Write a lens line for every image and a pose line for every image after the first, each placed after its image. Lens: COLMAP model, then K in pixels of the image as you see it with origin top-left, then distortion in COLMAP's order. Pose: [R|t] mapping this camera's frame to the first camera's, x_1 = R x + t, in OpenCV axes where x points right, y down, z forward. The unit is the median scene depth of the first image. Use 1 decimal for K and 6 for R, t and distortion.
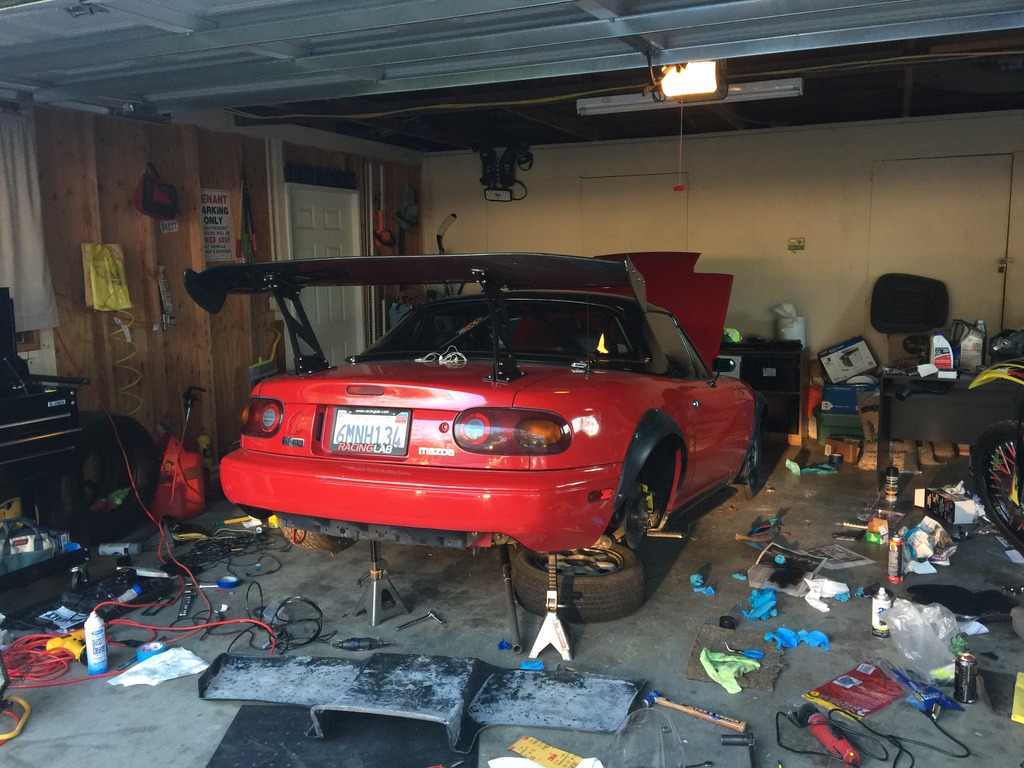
lens RADIAL K [[854.0, 0, 508.1], [0, 854.0, 383.3], [0, 0, 1]] dist [0.053055, -0.080349]
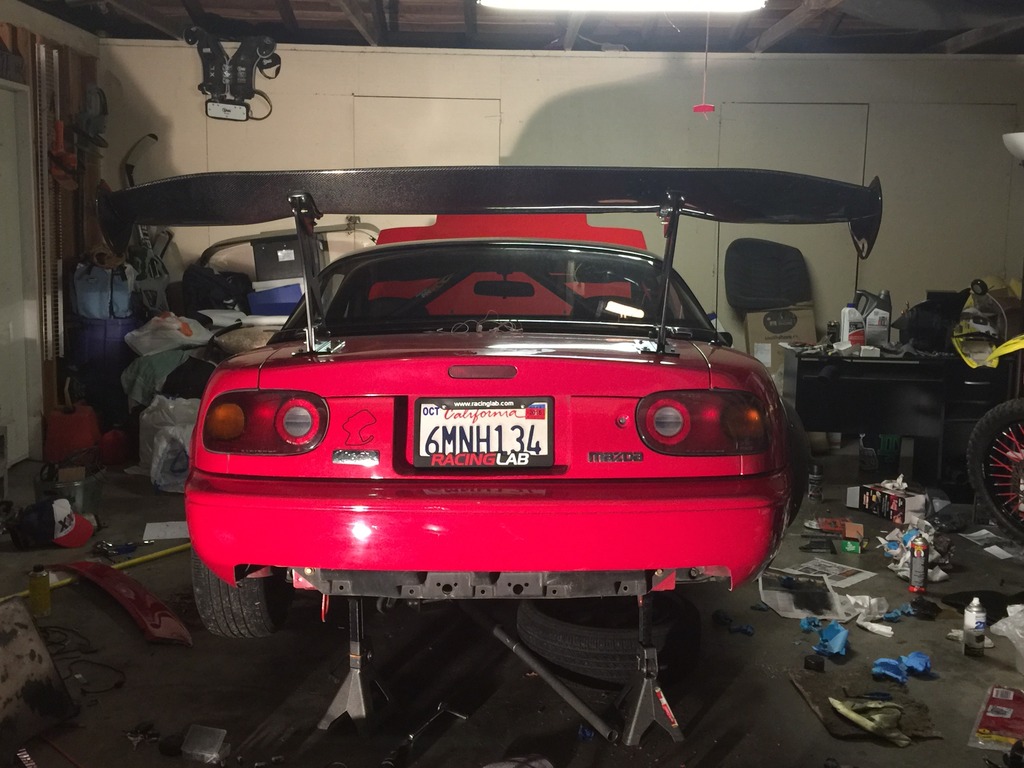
lens RADIAL K [[1129.7, 0, 511.9], [0, 1129.7, 384.5], [0, 0, 1]] dist [0.028169, 0.000000]
pose [[0.911701, -0.026432, 0.410004, -0.241987], [0.028405, 0.999596, 0.001279, 0.008538], [-0.409872, 0.010480, 0.912083, 0.096350]]
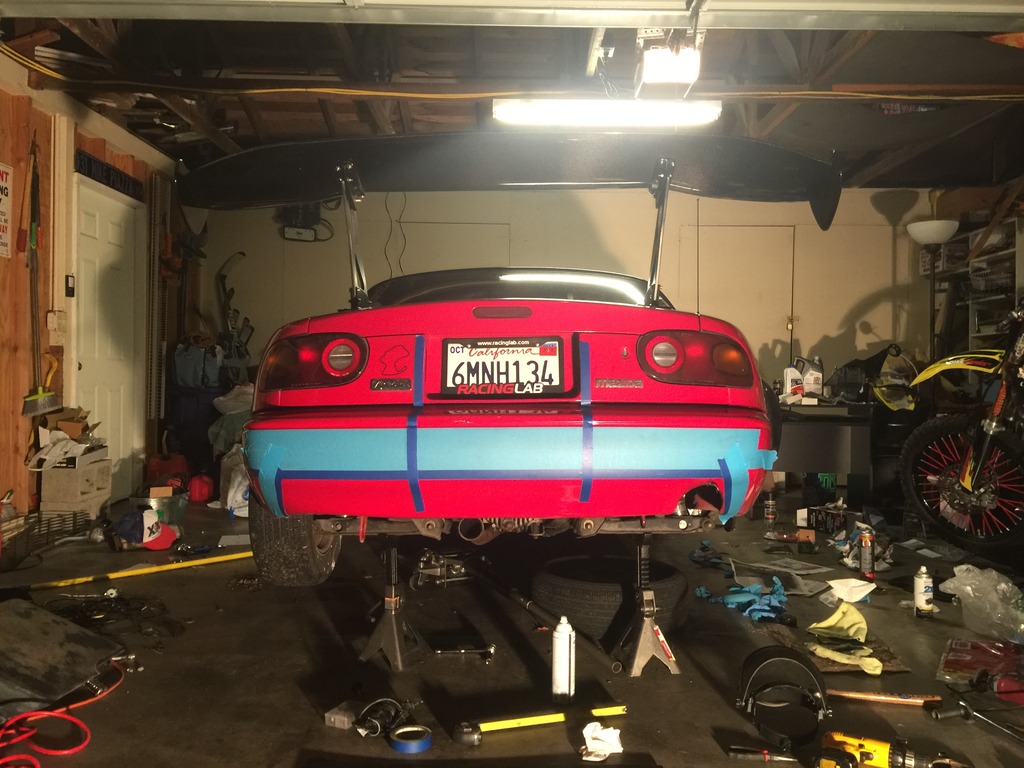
lens RADIAL K [[854.0, 0, 508.7], [0, 854.0, 385.1], [0, 0, 1]] dist [0.053055, -0.080349]
pose [[0.915189, 0.022186, 0.402413, -0.223809], [0.033283, 0.990913, -0.130323, 0.082274], [-0.401647, 0.132664, 0.906135, 0.154601]]
